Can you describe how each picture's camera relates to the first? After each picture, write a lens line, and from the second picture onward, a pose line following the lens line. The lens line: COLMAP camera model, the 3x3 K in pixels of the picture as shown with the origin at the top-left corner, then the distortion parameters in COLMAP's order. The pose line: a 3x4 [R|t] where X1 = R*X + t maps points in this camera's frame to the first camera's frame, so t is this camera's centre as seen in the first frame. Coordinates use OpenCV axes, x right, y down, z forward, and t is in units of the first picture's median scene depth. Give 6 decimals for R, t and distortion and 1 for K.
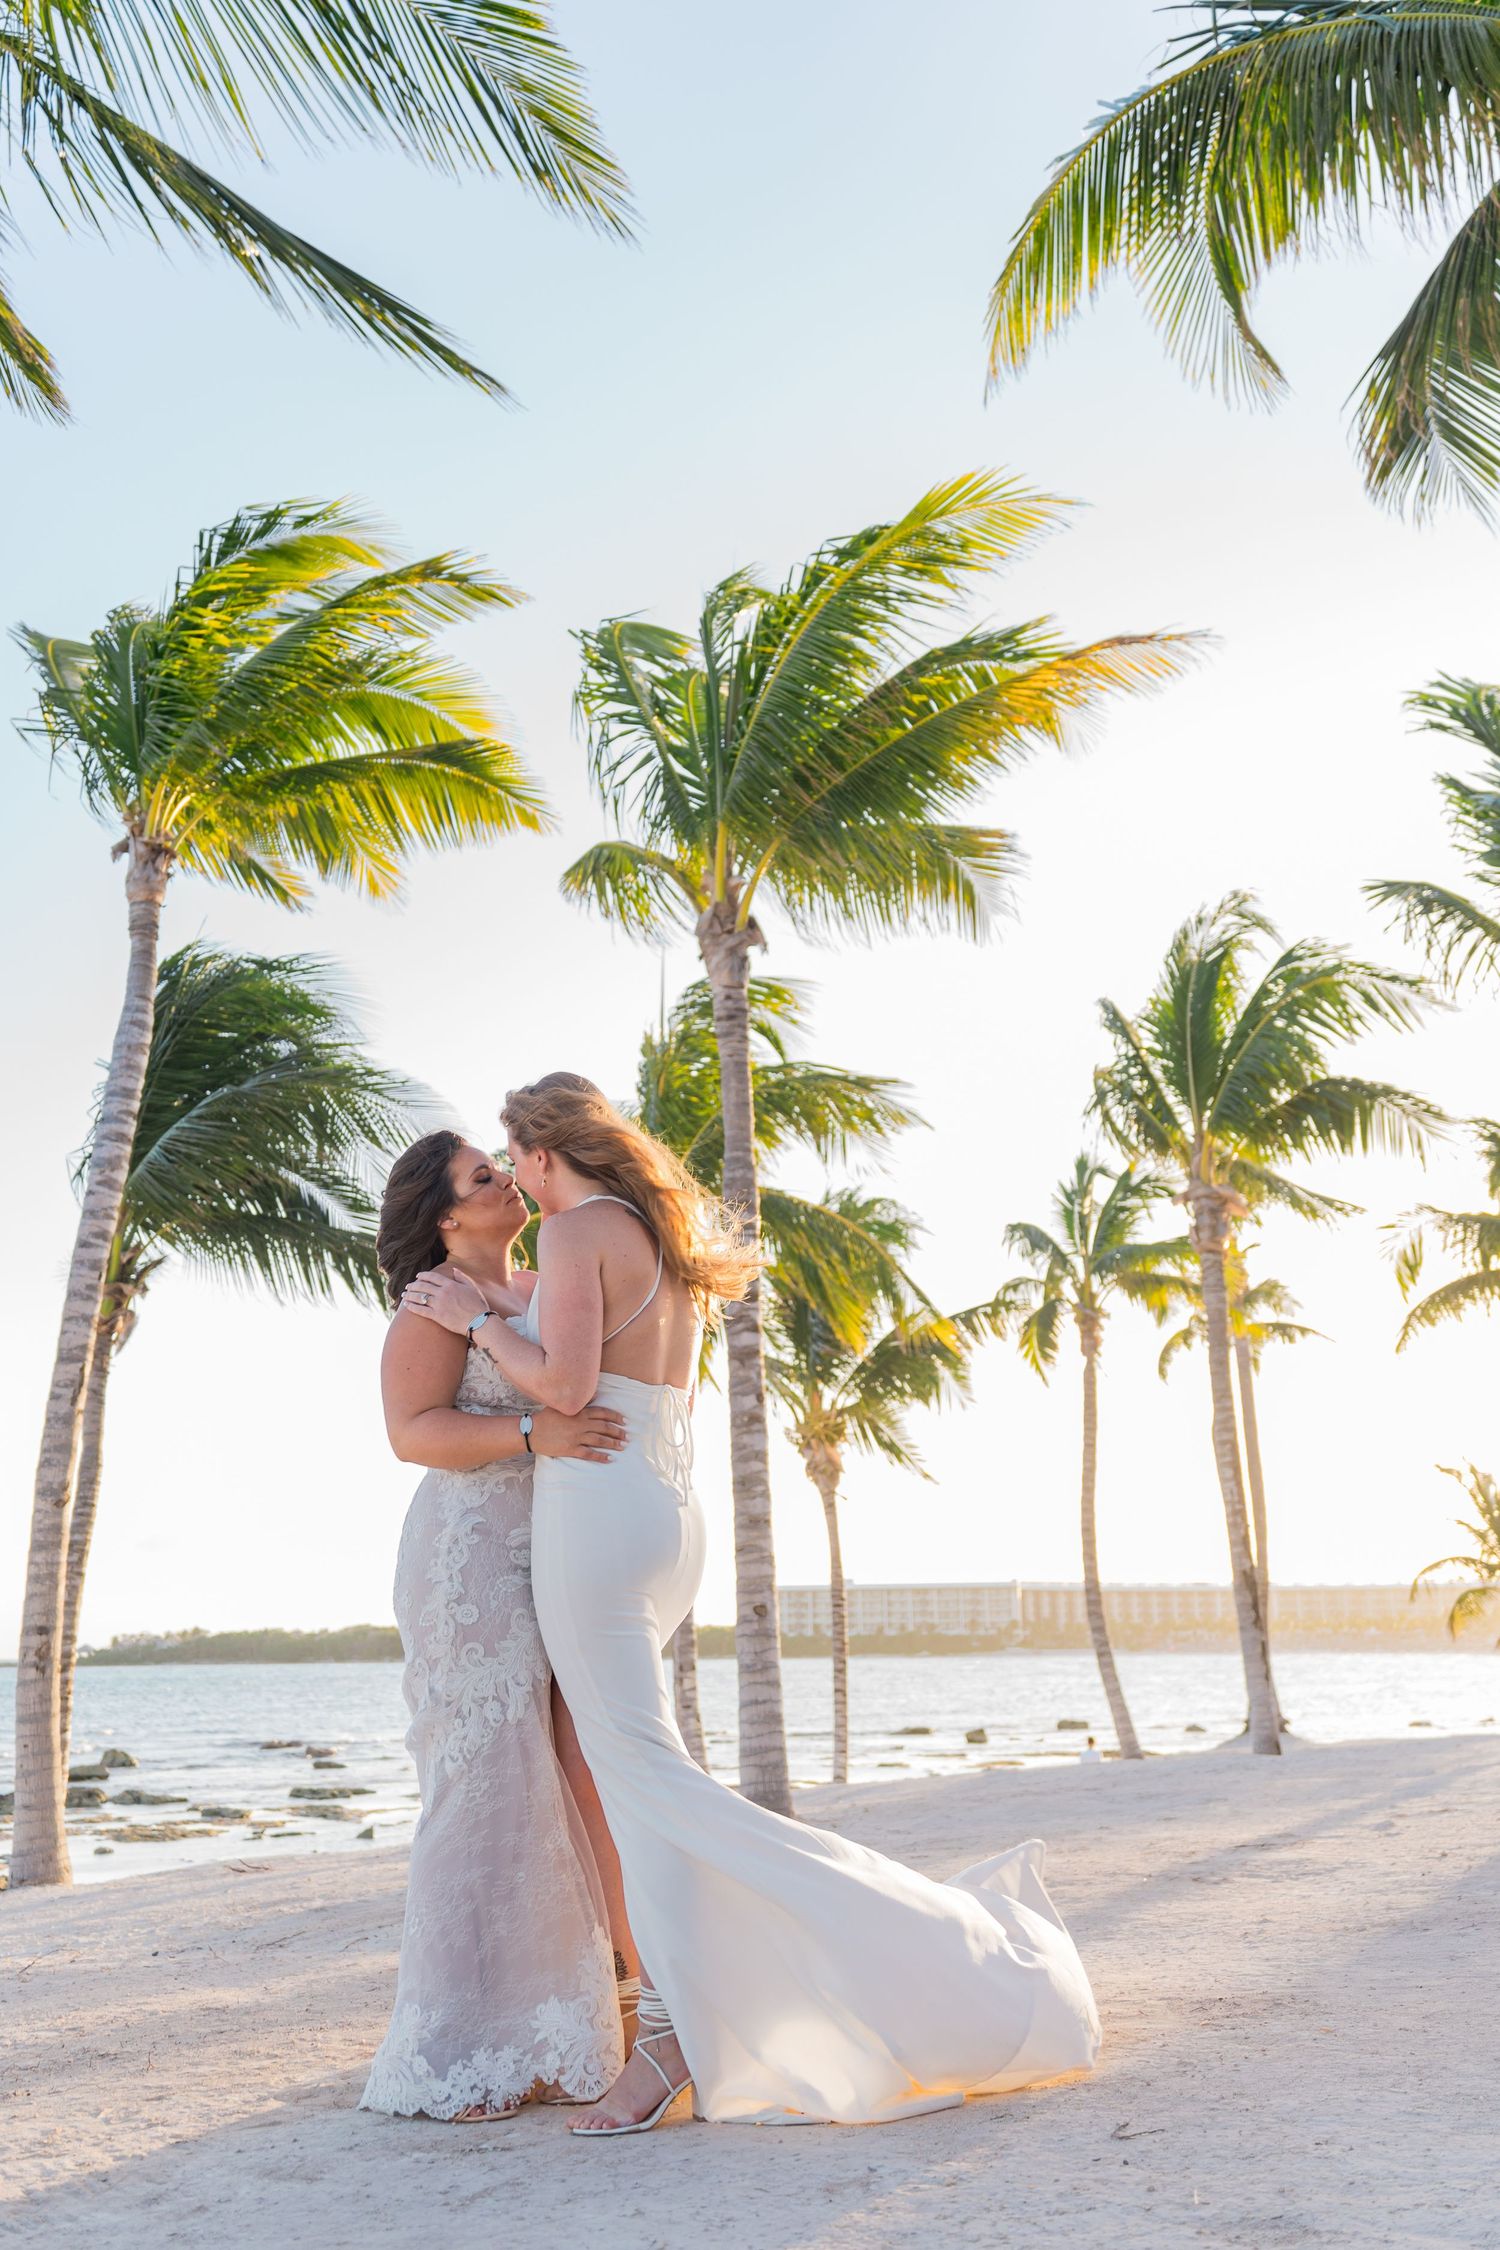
lens RADIAL K [[1810.1, 0, 750.0], [0, 1810.1, 1125.0], [0, 0, 1]] dist [0.003766, -0.009446]
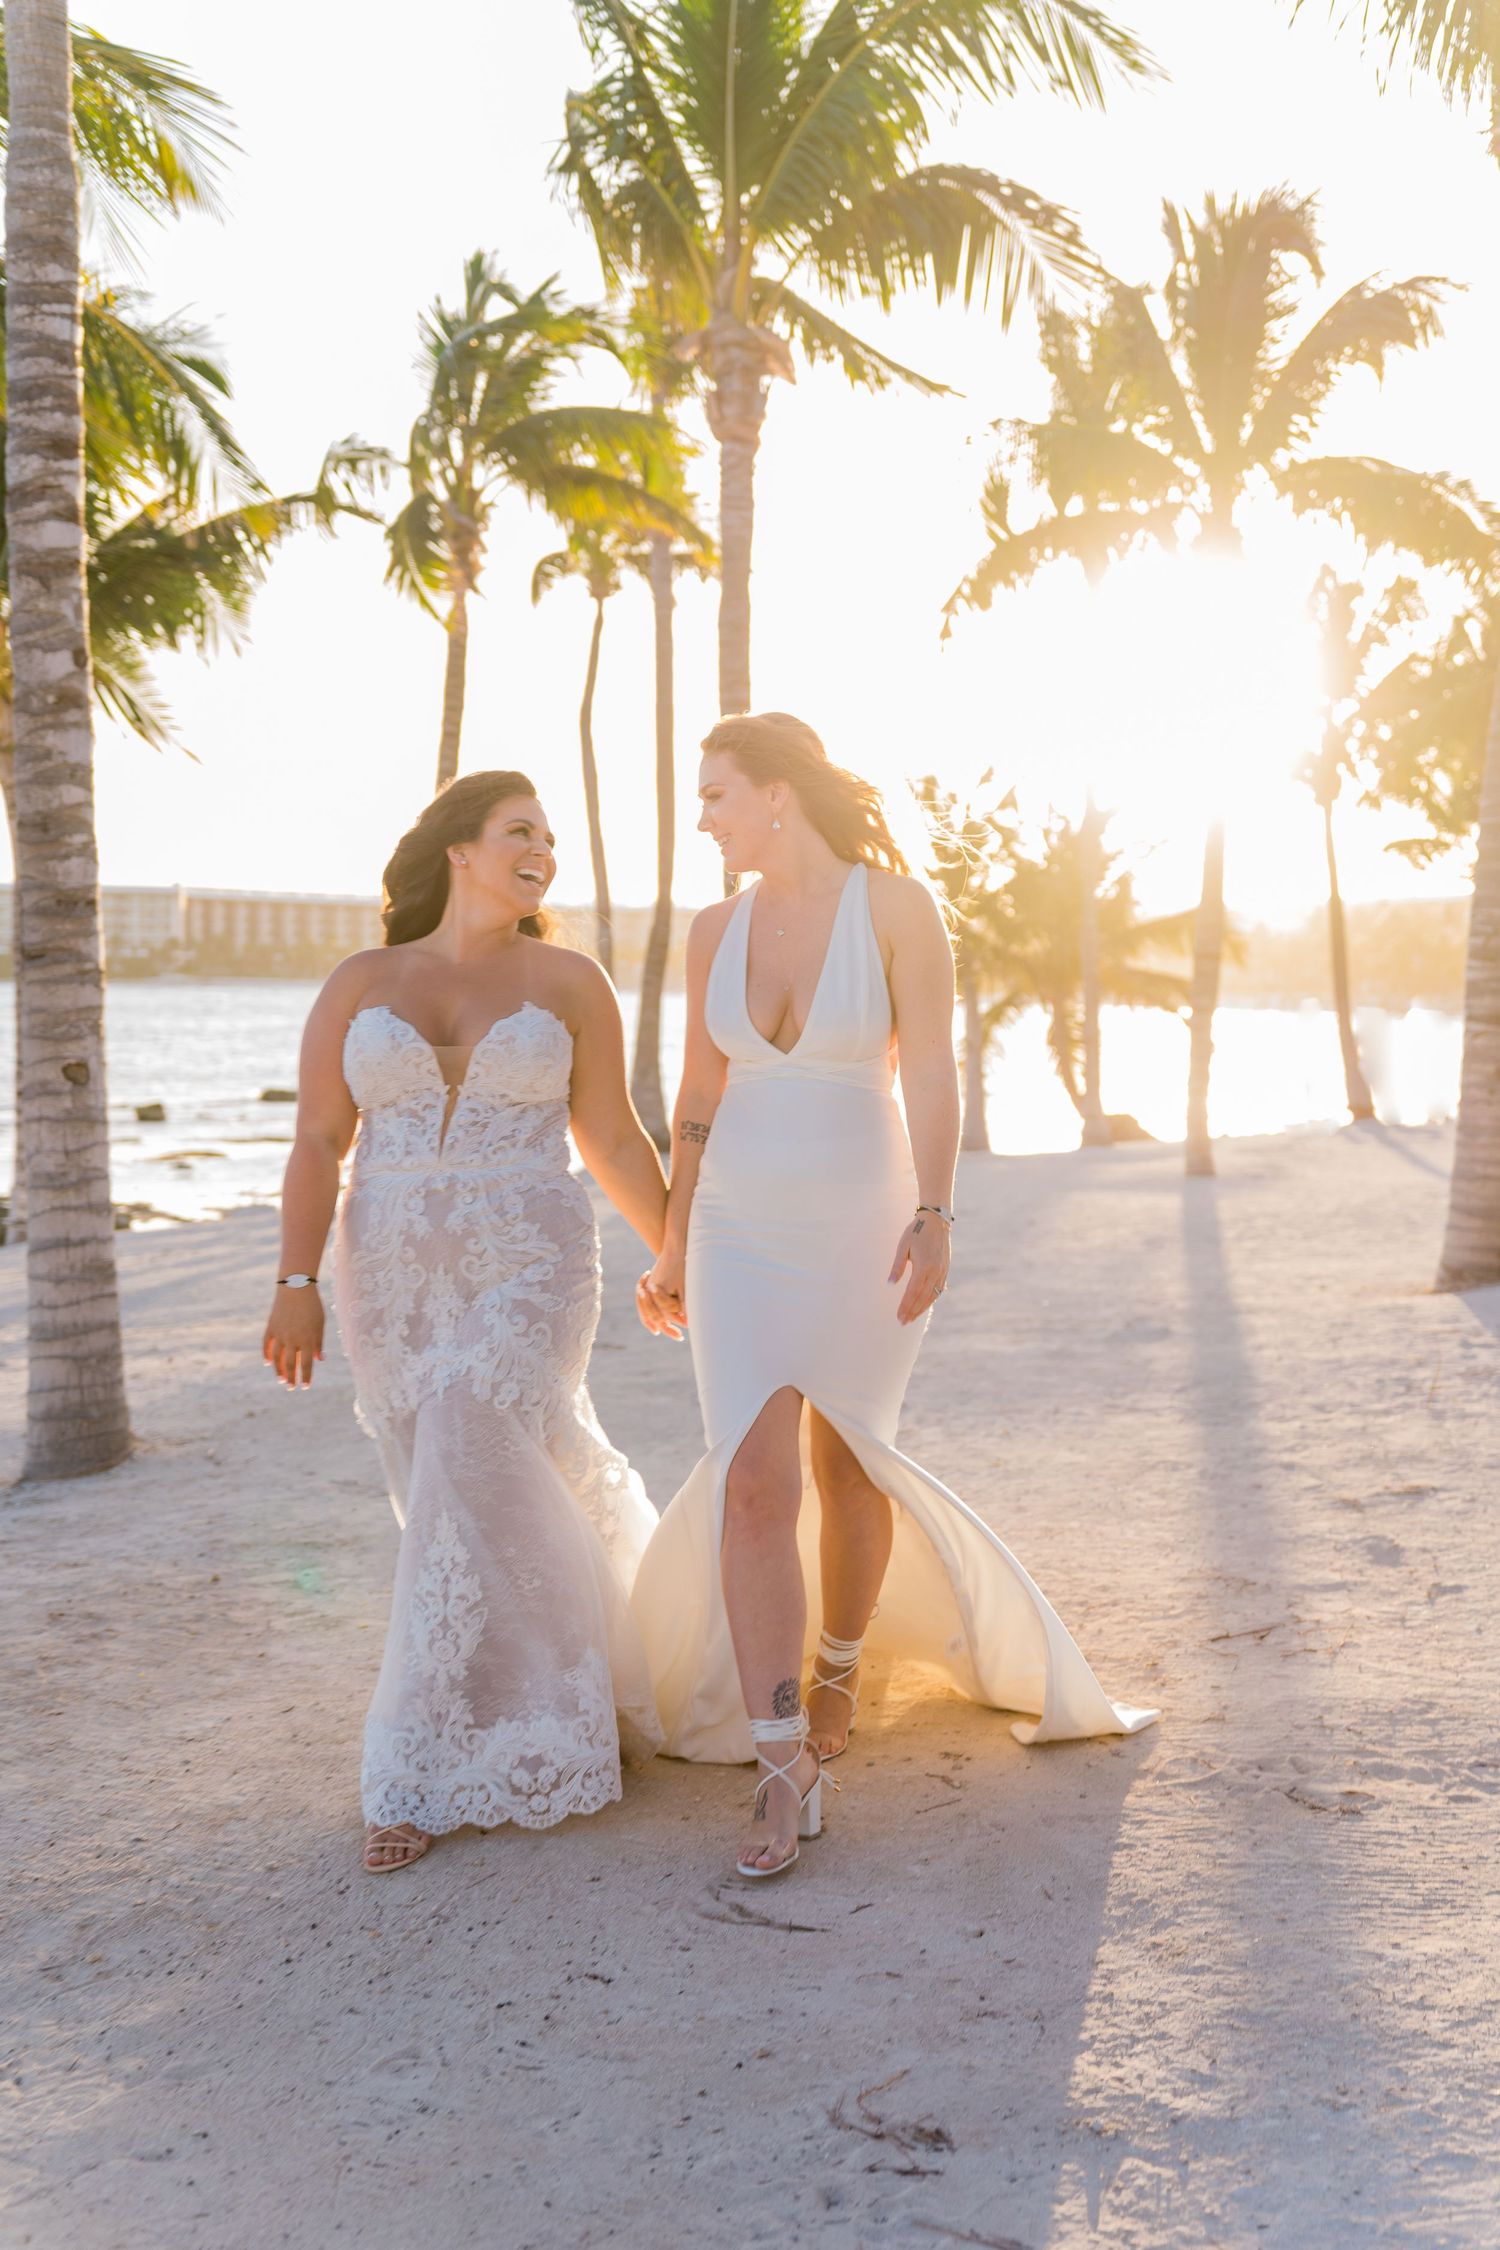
lens RADIAL K [[2638.5, 0, 750.0], [0, 2638.5, 1125.0], [0, 0, 1]] dist [0.001763, 0.023127]
pose [[0.940170, 0.010196, 0.340554, -0.038155], [-0.121265, 0.944112, 0.306509, 0.015701], [-0.318396, -0.329468, 0.888862, 0.145900]]
